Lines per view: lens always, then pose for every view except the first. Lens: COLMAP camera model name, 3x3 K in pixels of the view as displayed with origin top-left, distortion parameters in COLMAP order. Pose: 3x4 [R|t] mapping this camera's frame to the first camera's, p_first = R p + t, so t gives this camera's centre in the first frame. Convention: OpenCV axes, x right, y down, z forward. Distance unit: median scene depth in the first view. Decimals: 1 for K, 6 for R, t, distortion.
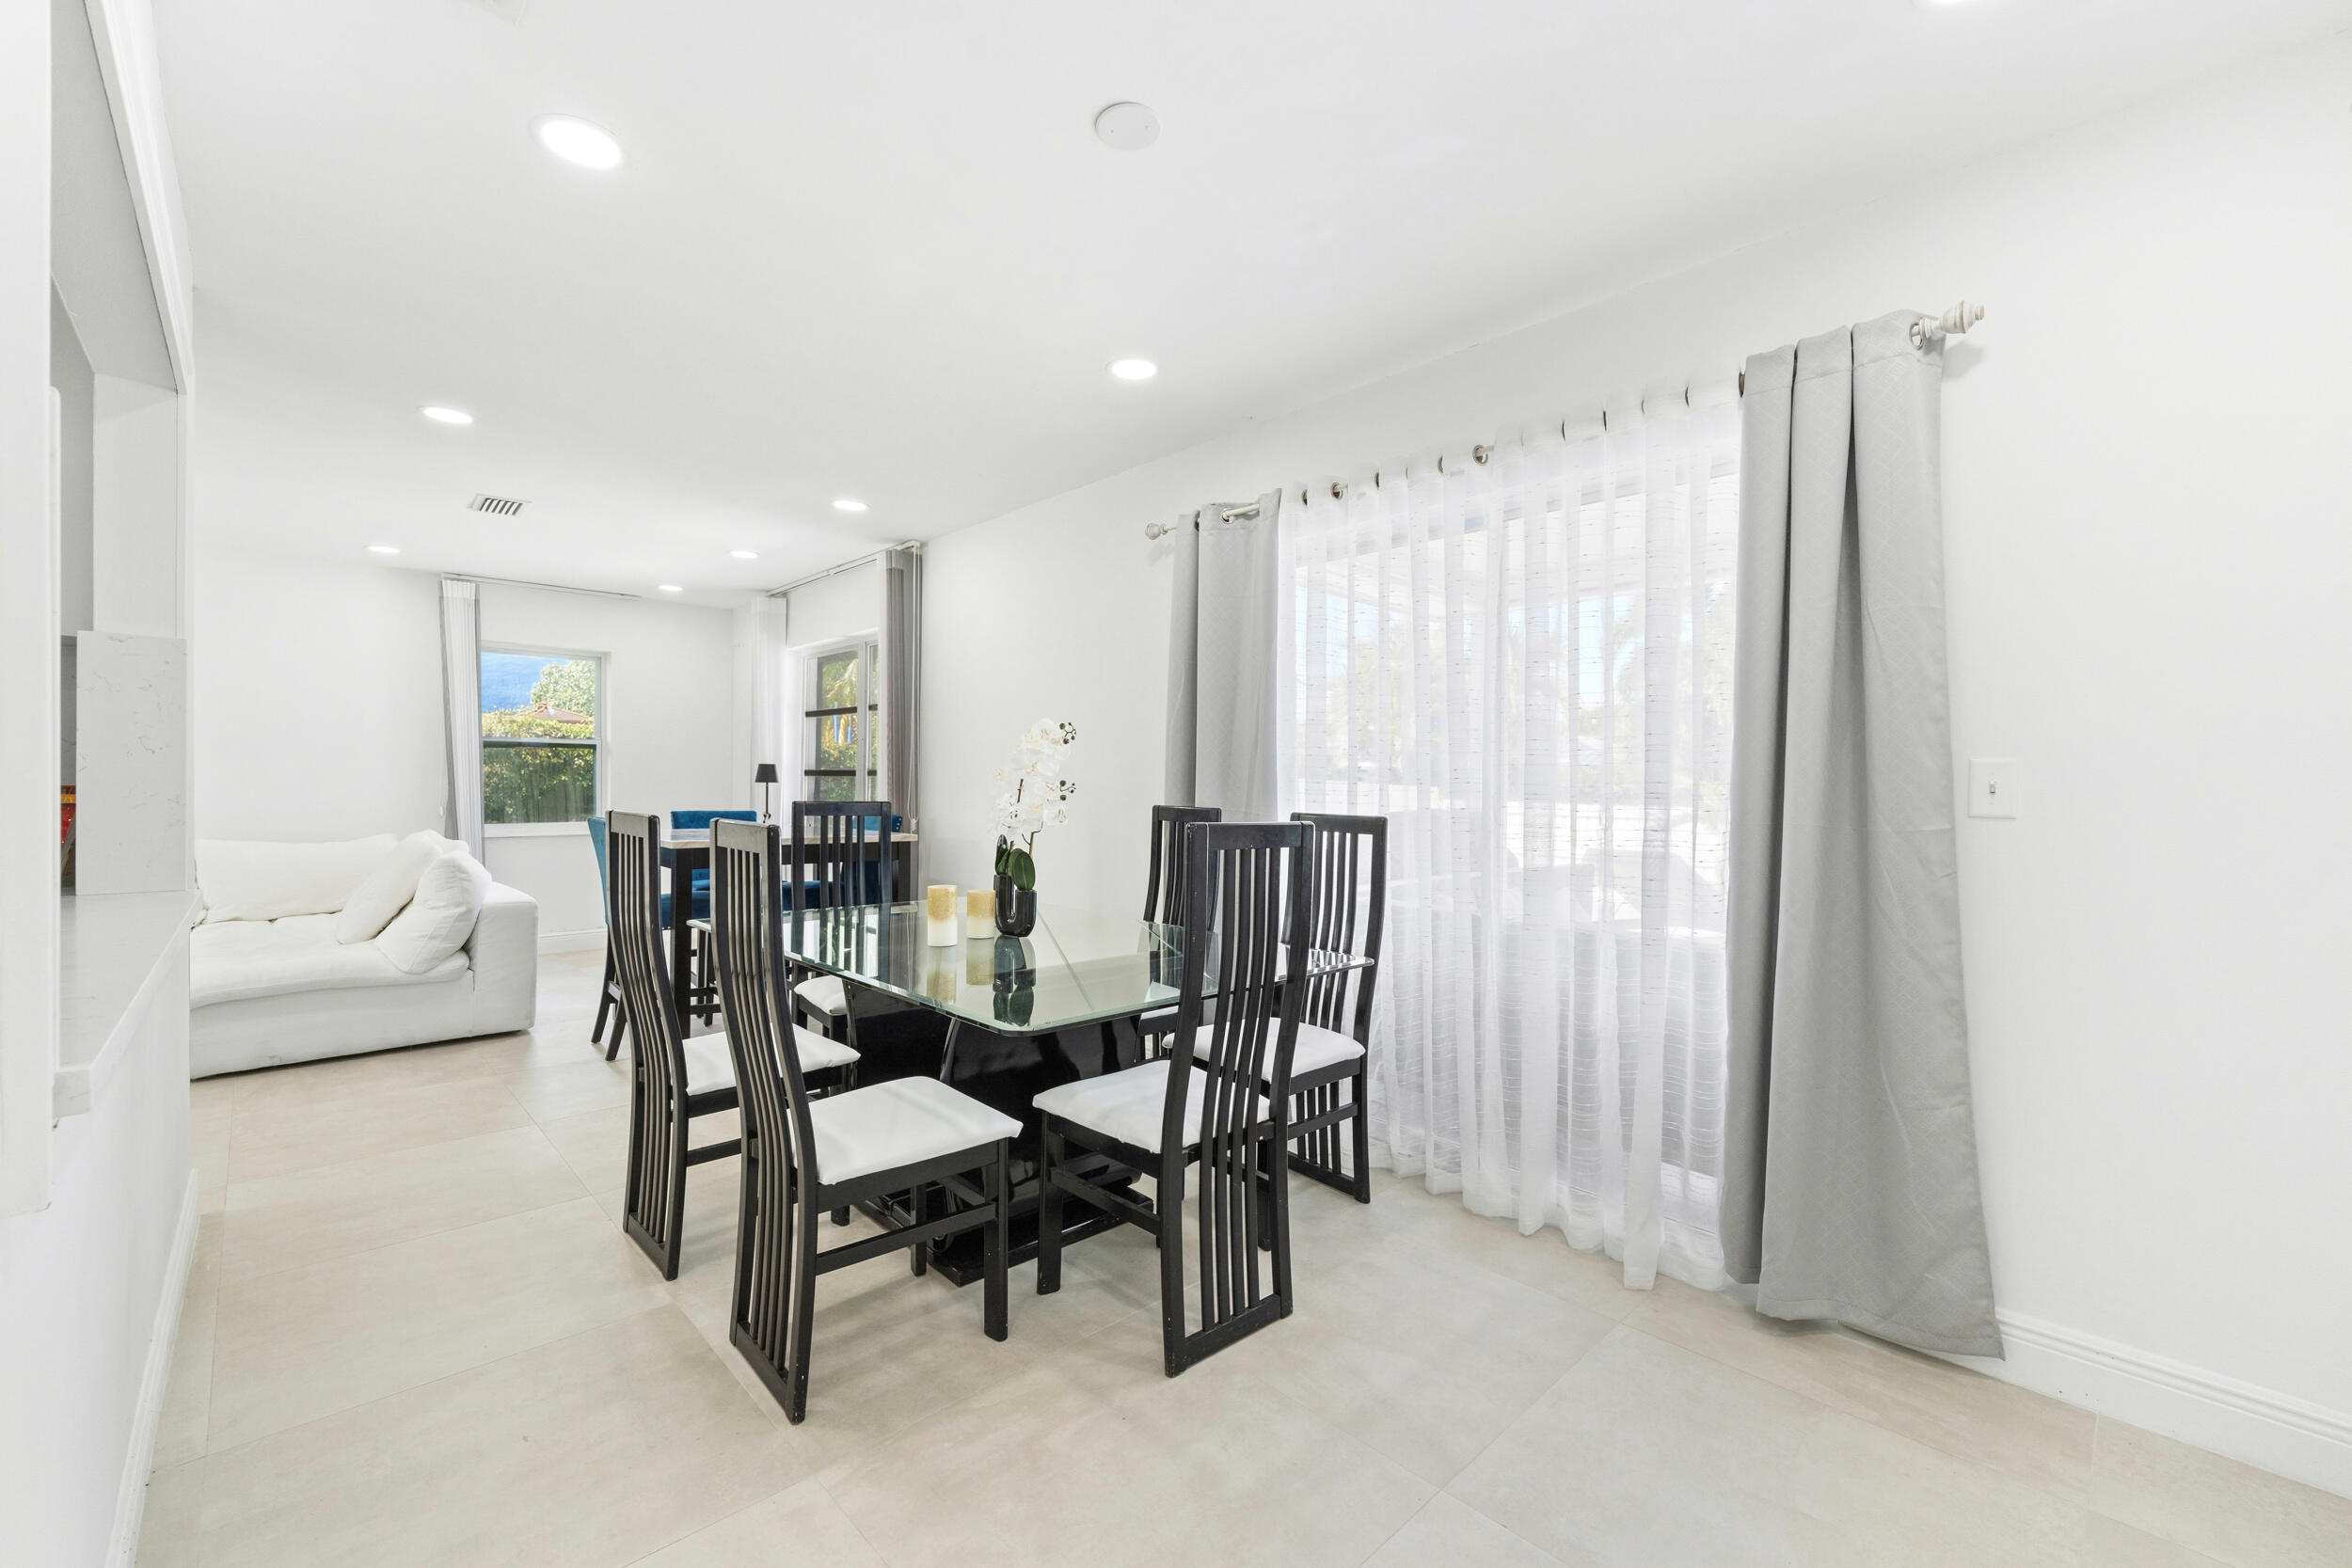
lens RADIAL K [[963.8, 0, 1164.0], [0, 963.8, 795.2], [0, 0, 1]] dist [-0.002383, -0.000032]
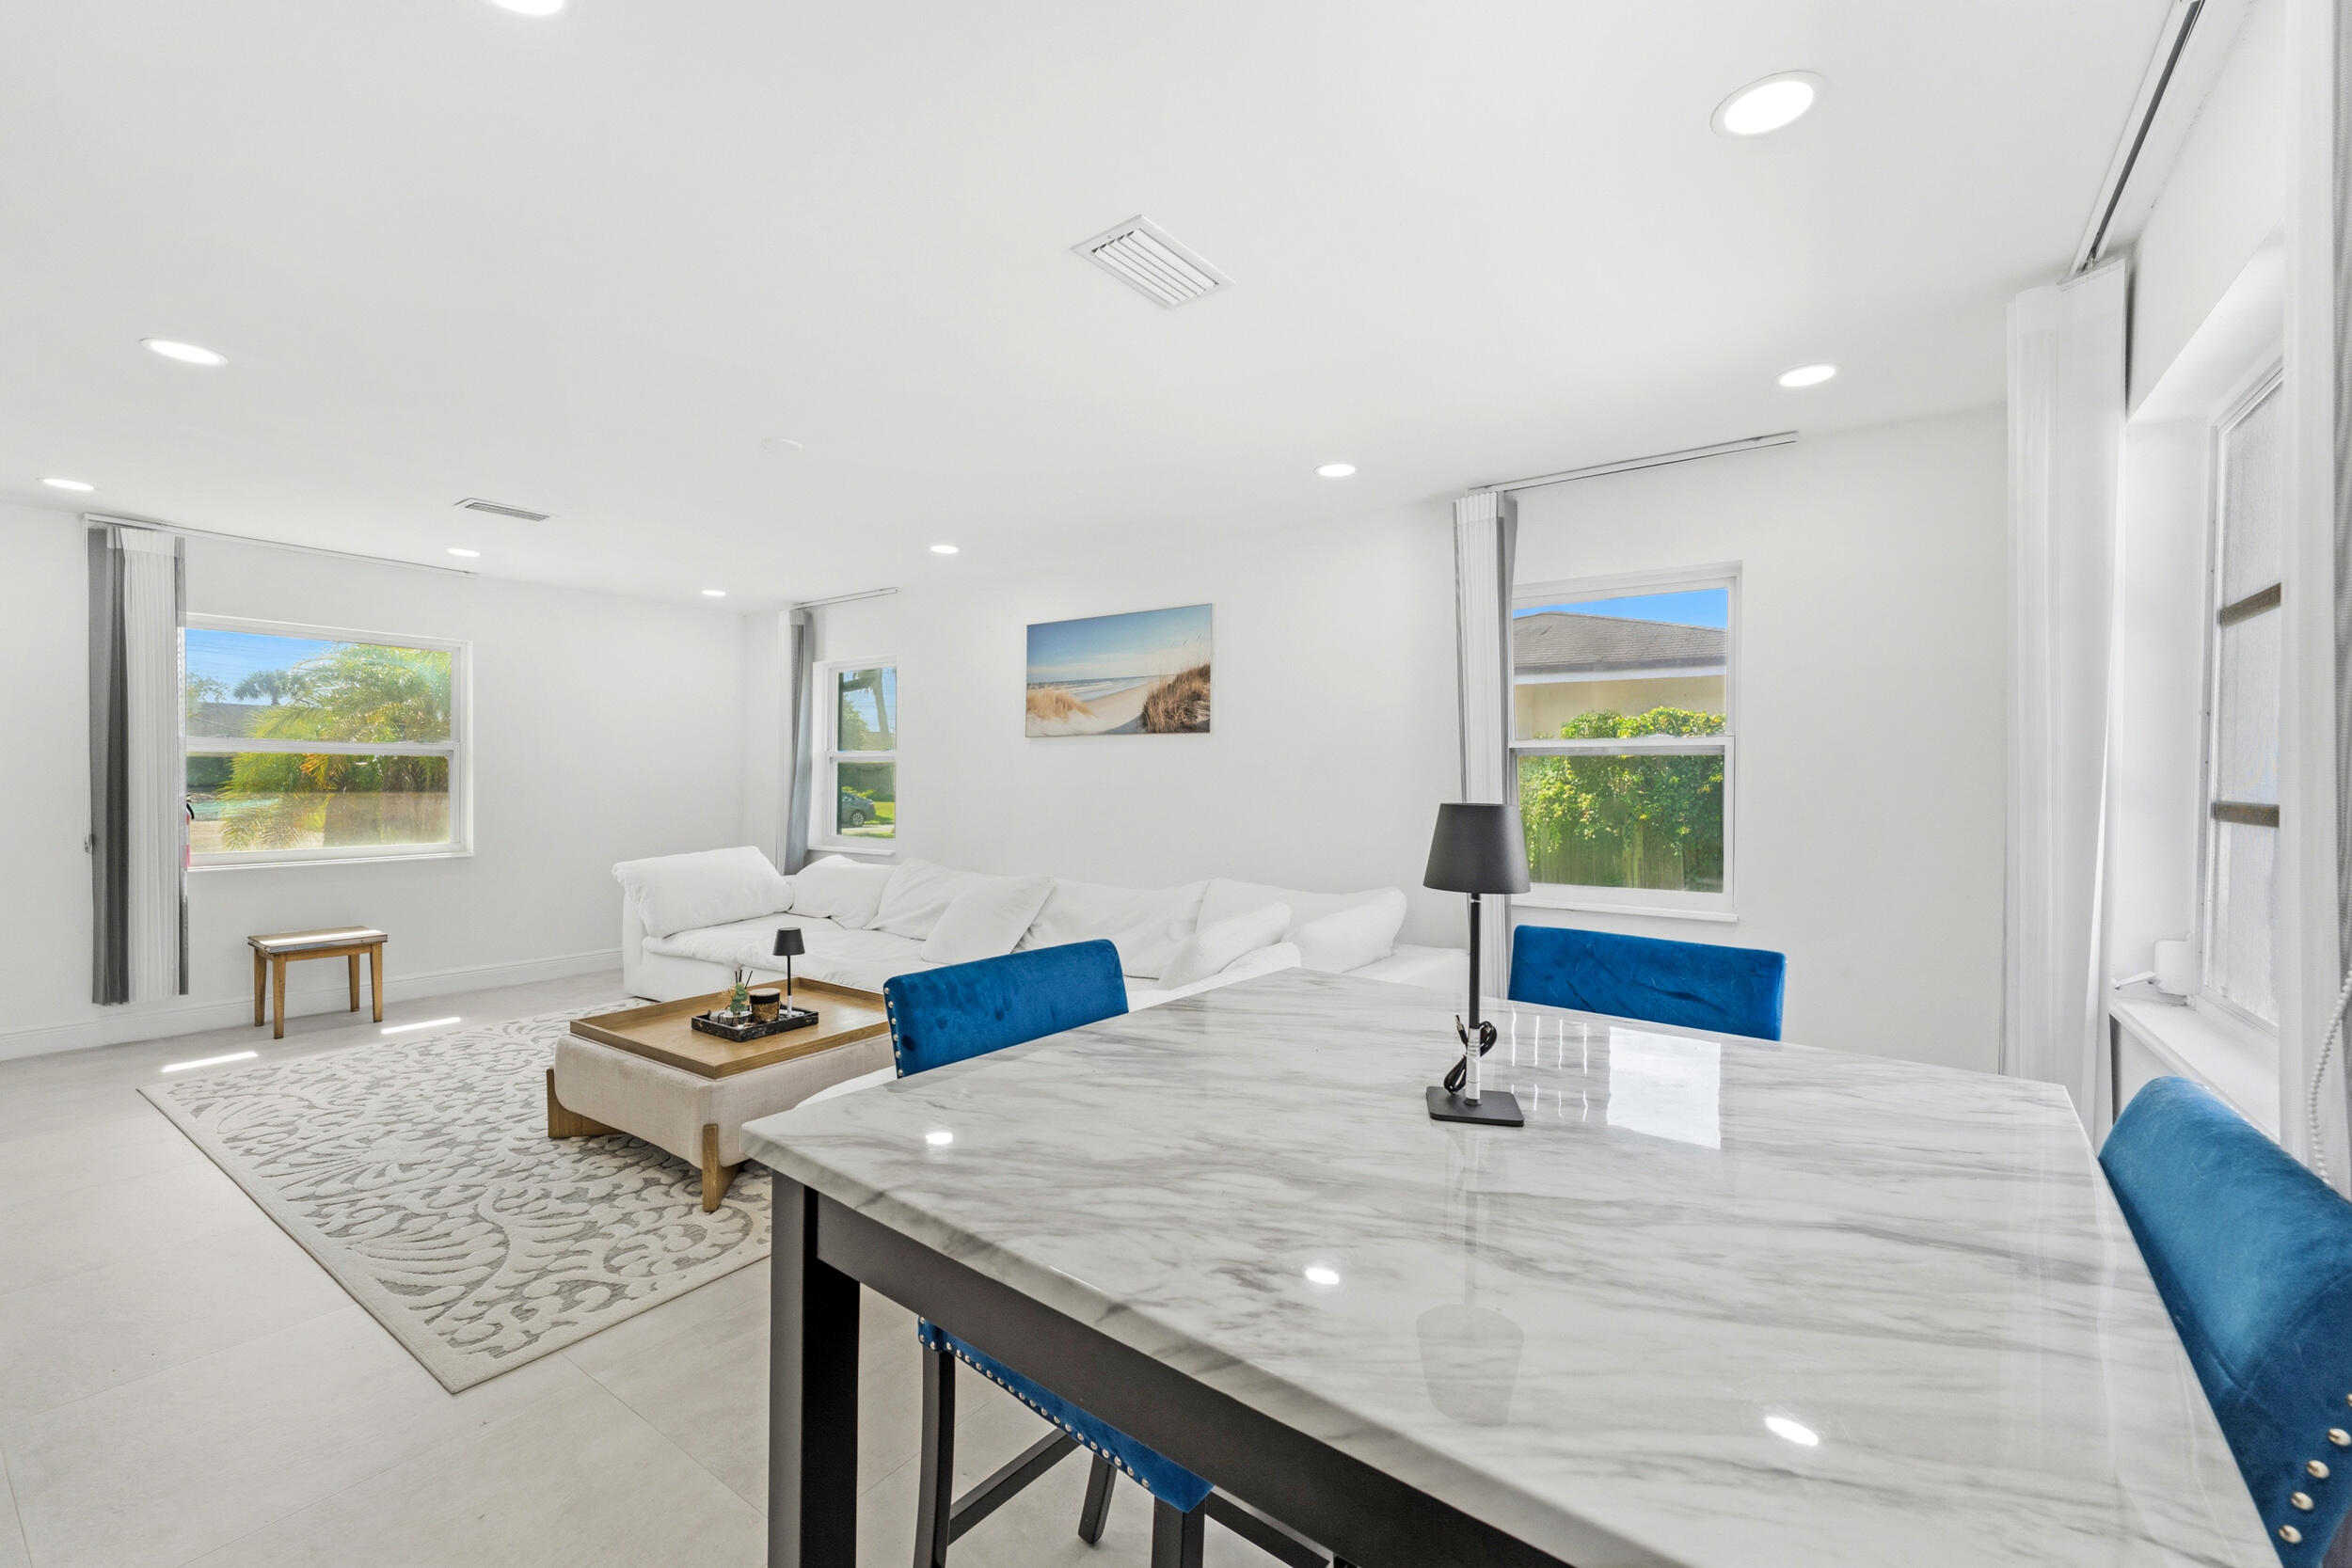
lens RADIAL K [[963.8, 0, 1174.7], [0, 963.8, 788.6], [0, 0, 1]] dist [-0.002383, -0.000032]
pose [[0.194893, 0.003253, -0.980819, -0.263400], [-0.016439, 0.999865, 0.000049, -0.047453], [0.980687, 0.016114, 0.194920, 1.145055]]
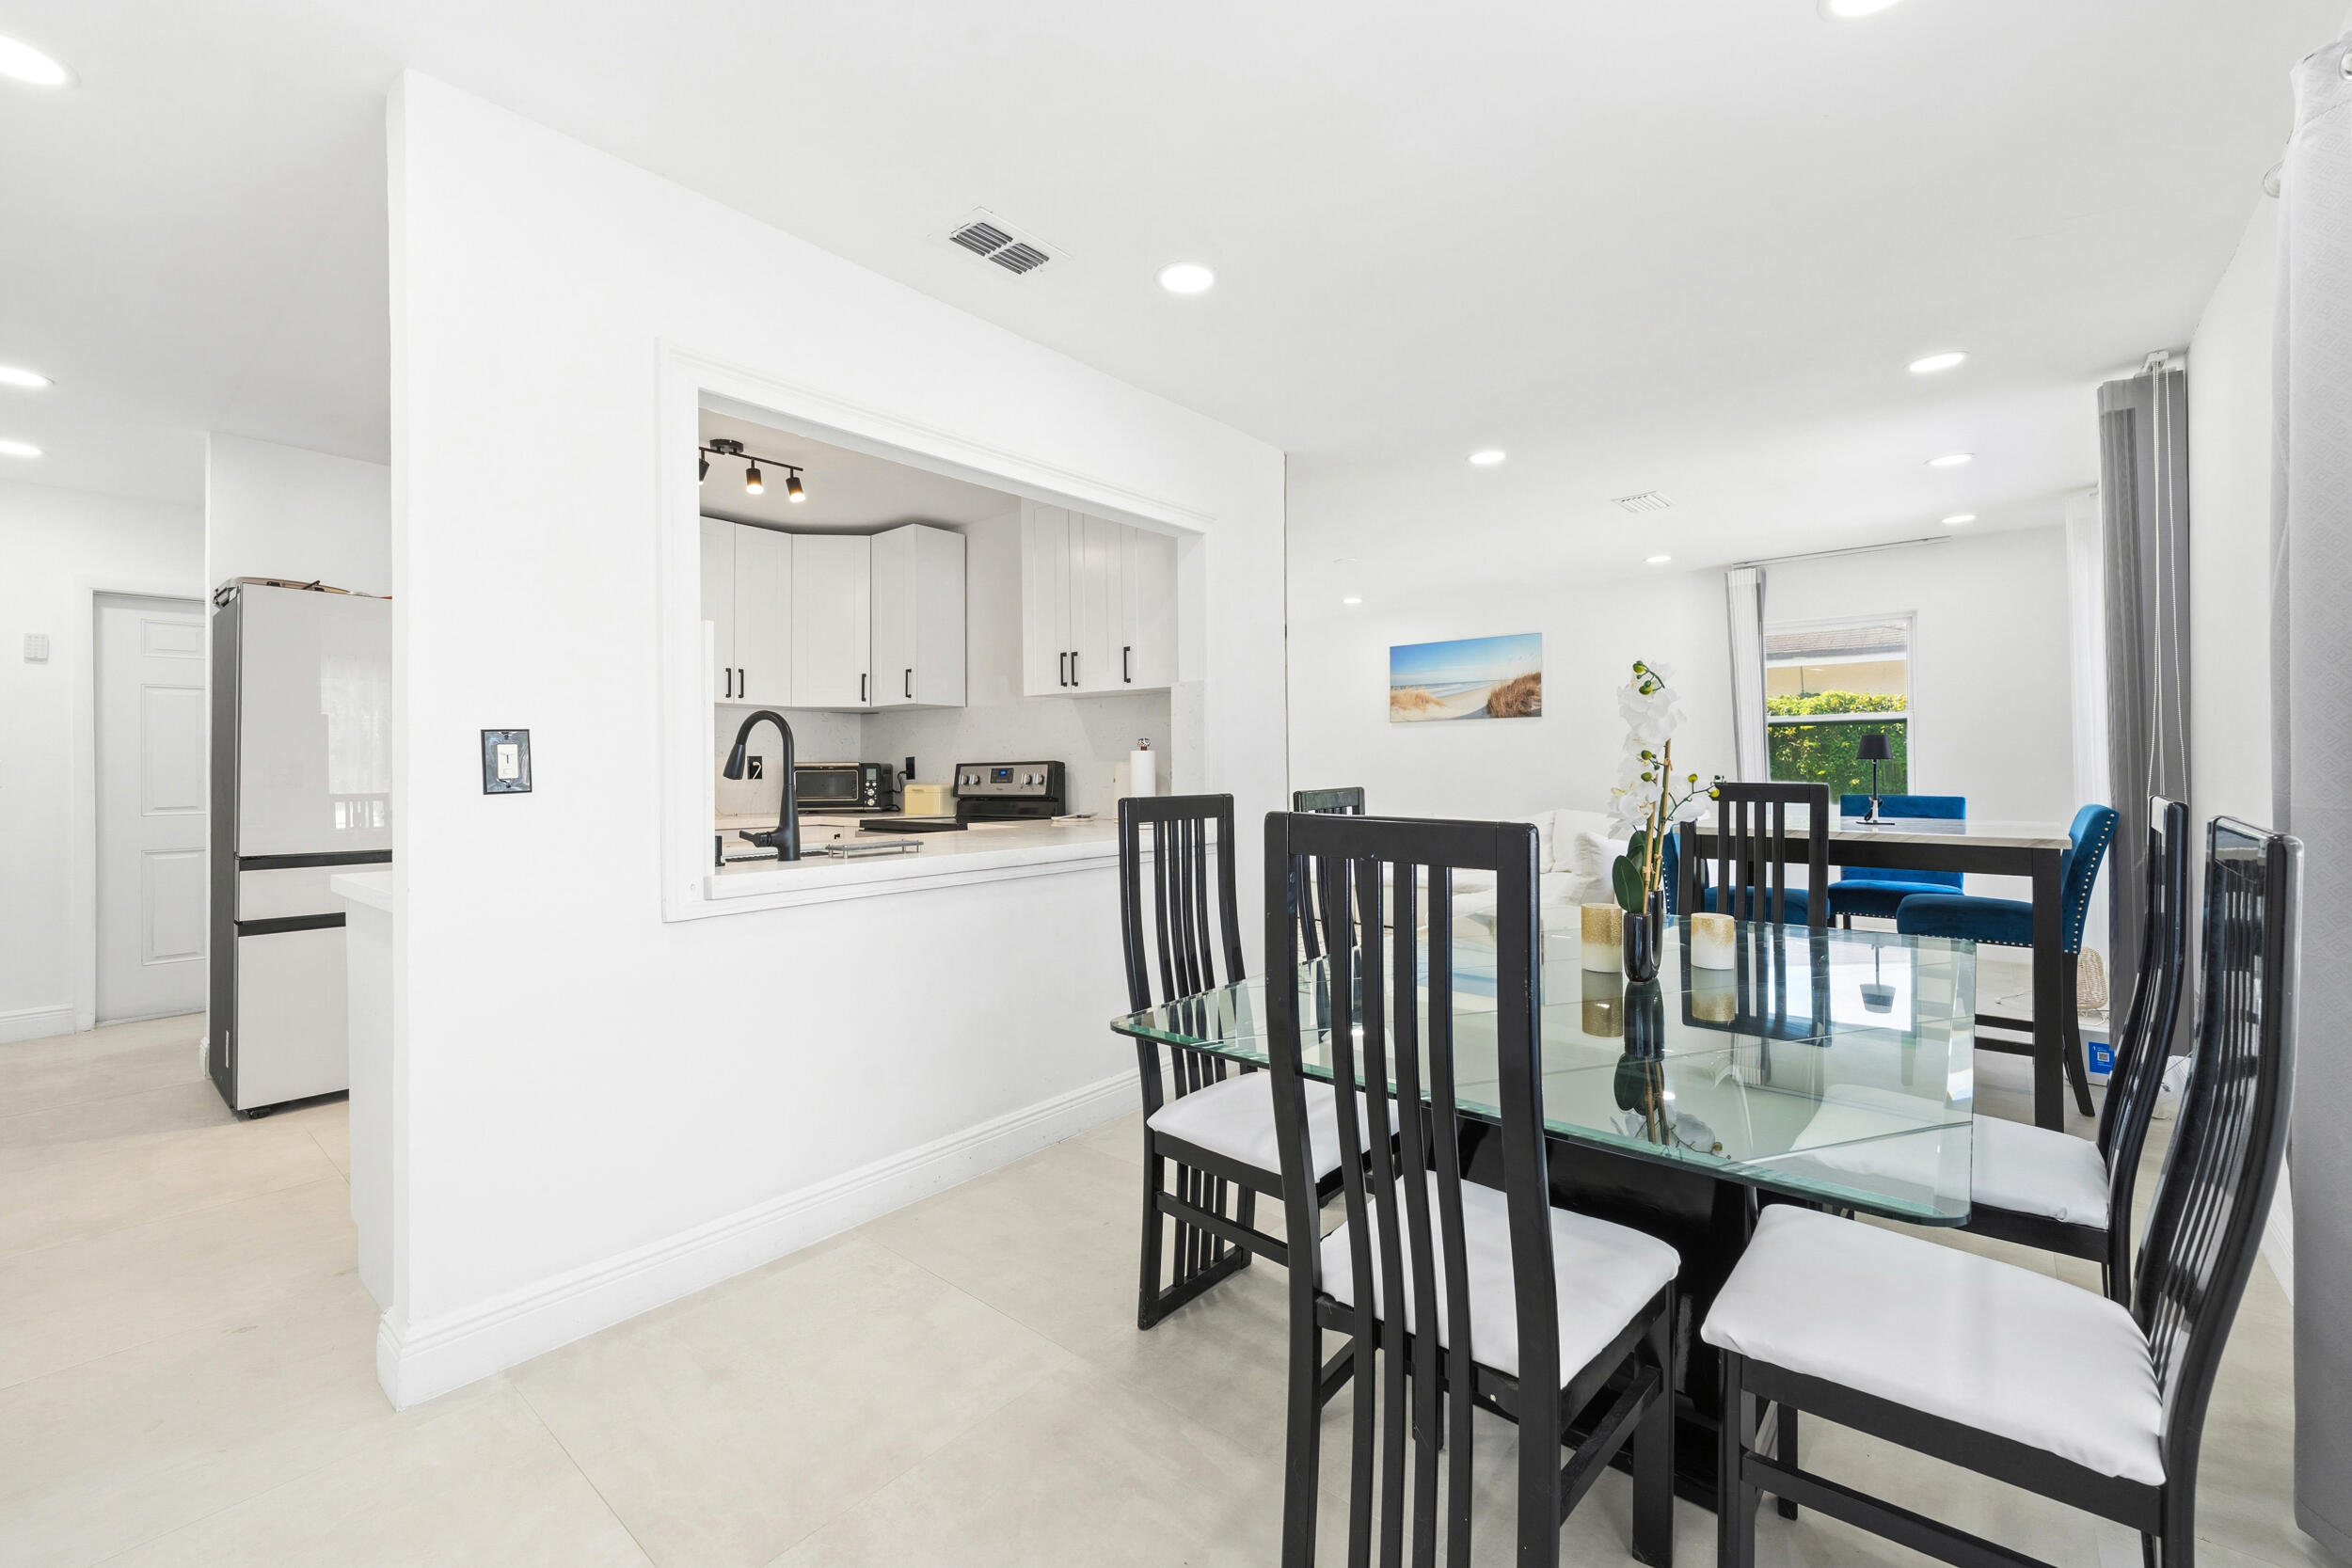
lens RADIAL K [[963.8, 0, 1168.4], [0, 963.8, 764.5], [0, 0, 1]] dist [-0.002383, -0.000032]
pose [[0.108104, -0.012186, -0.994065, 0.378511], [-0.001429, 0.999922, -0.012414, 0.002343], [0.994139, 0.002763, 0.108078, 0.456457]]
